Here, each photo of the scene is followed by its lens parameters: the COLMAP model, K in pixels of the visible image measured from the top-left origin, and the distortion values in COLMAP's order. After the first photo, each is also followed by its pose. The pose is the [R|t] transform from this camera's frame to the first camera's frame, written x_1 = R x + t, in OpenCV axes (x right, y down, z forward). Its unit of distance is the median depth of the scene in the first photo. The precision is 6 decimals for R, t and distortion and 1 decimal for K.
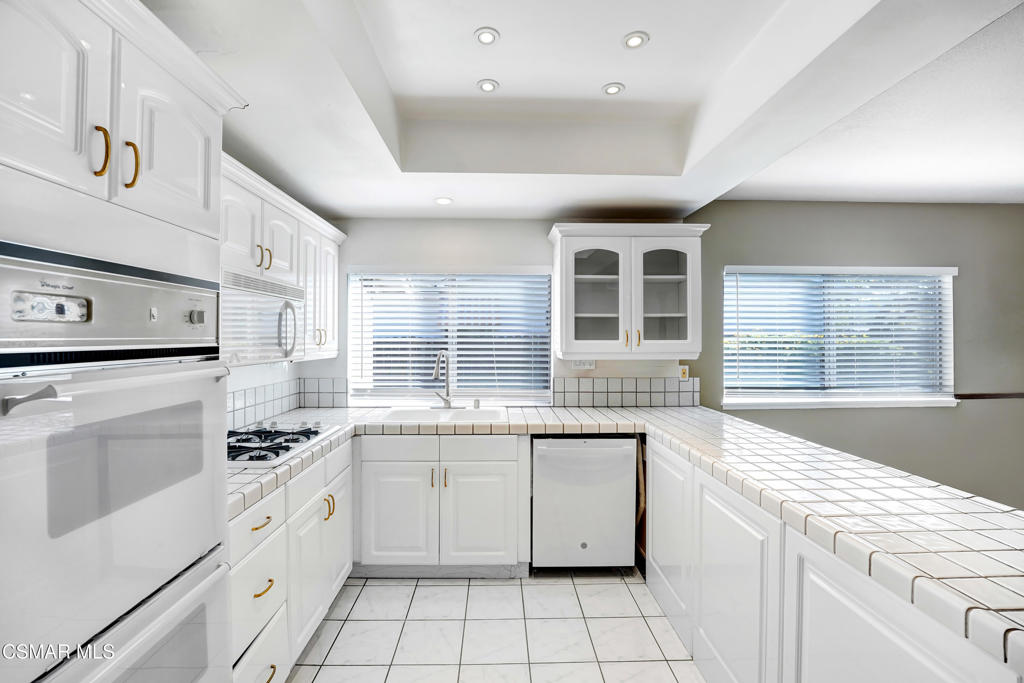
lens RADIAL K [[433.3, 0, 495.8], [0, 433.3, 332.5], [0, 0, 1]] dist [-0.025087, 0.000442]
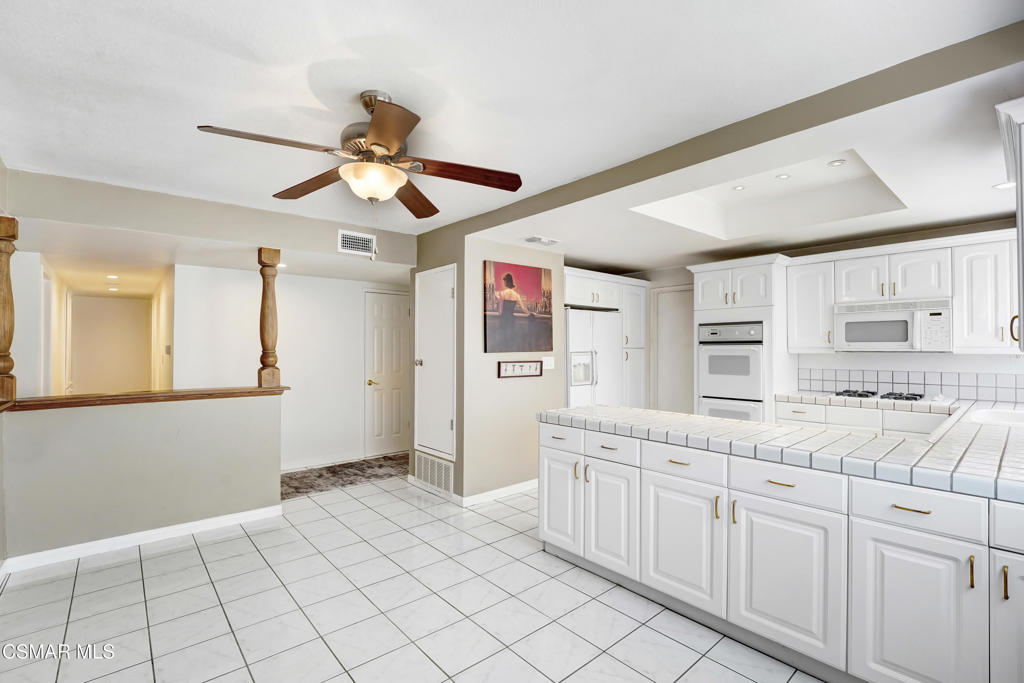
lens RADIAL K [[461.9, 0, 506.0], [0, 461.9, 345.0], [0, 0, 1]] dist [-0.018357, -0.000009]
pose [[-0.765471, 0.003228, -0.643462, 1.290092], [0.012830, 0.999865, -0.010247, 0.031905], [0.643342, -0.016099, -0.765410, 1.015428]]
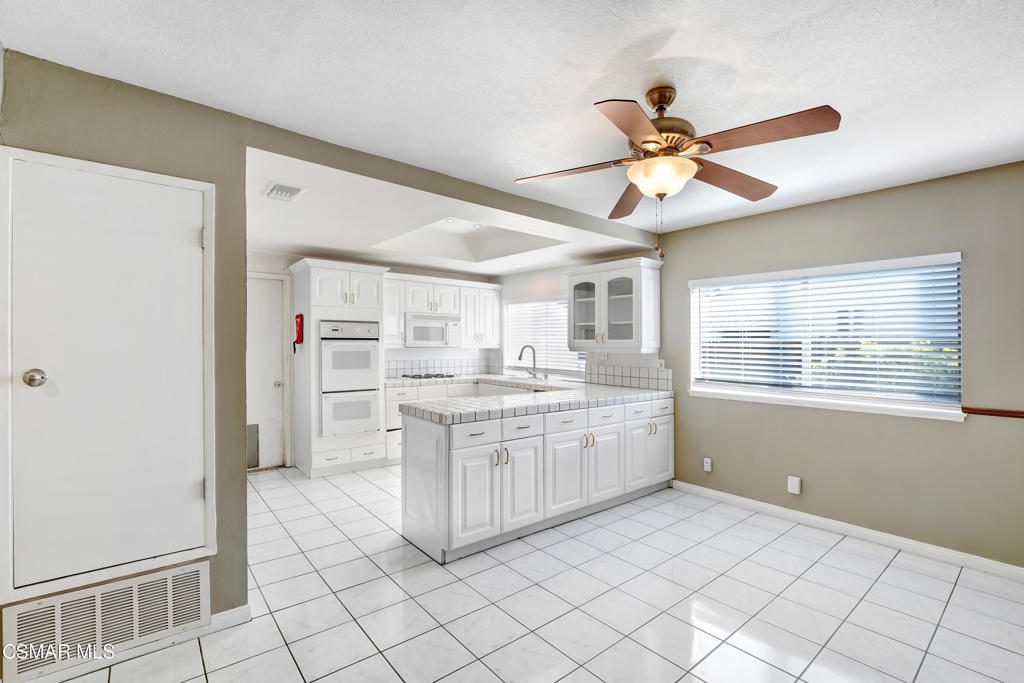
lens RADIAL K [[461.9, 0, 516.5], [0, 461.9, 349.2], [0, 0, 1]] dist [-0.018357, -0.000009]
pose [[0.631626, 0.016872, -0.775090, 1.394851], [-0.000738, 0.999776, 0.021161, 0.017561], [0.775273, -0.012794, 0.631497, -0.269225]]
